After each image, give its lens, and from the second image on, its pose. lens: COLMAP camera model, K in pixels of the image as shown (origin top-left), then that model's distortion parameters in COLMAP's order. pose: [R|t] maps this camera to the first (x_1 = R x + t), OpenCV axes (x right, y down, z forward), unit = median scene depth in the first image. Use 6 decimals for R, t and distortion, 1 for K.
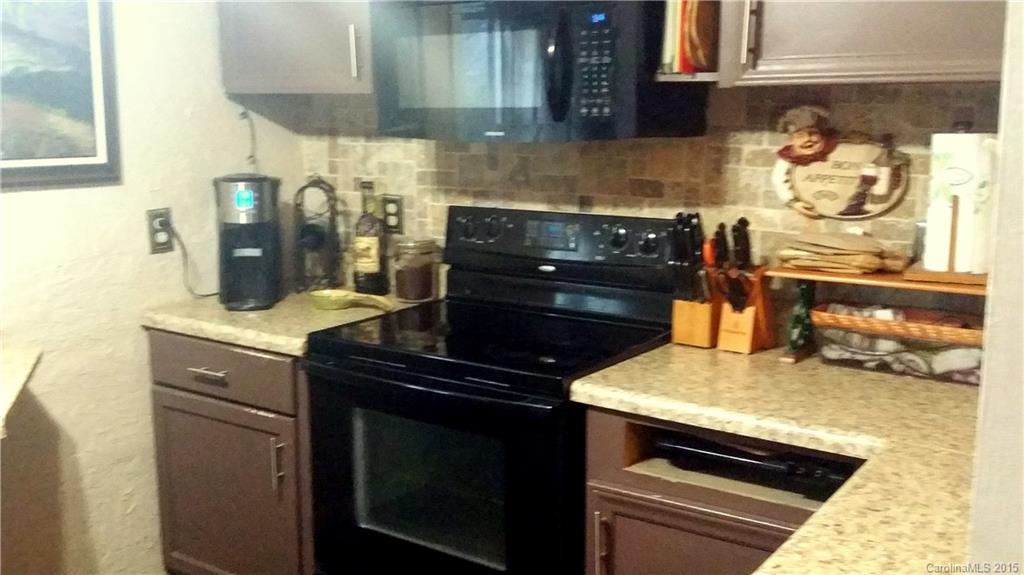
lens RADIAL K [[1012.9, 0, 513.4], [0, 1012.9, 285.3], [0, 0, 1]] dist [0.056863, 0.000000]
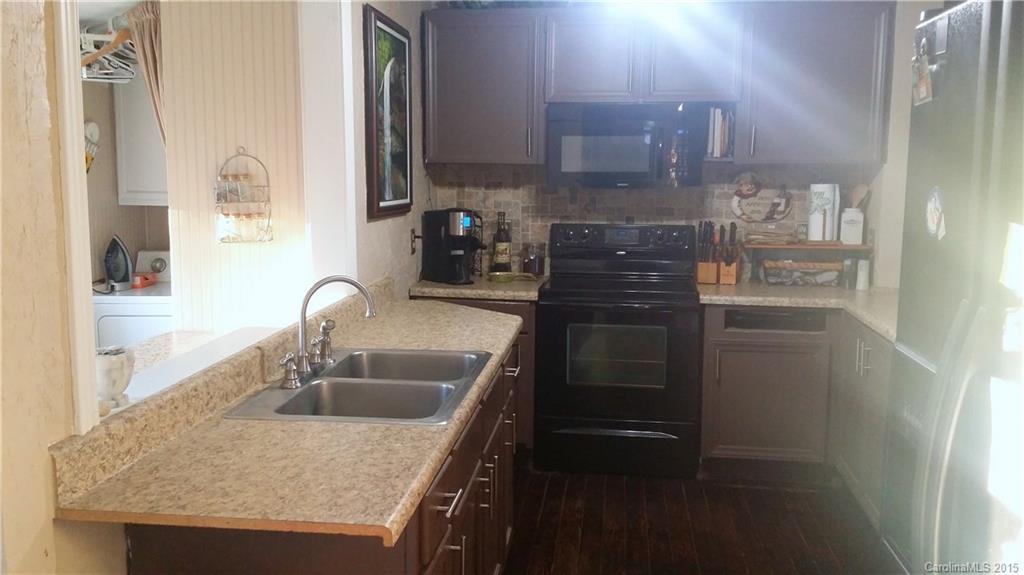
lens RADIAL K [[916.4, 0, 510.1], [0, 916.4, 287.0], [0, 0, 1]] dist [0.051970, -0.073588]
pose [[0.896761, -0.050931, 0.439574, -1.061811], [0.068049, 0.997411, -0.023261, 0.085226], [-0.437251, 0.050772, 0.897905, -0.560440]]
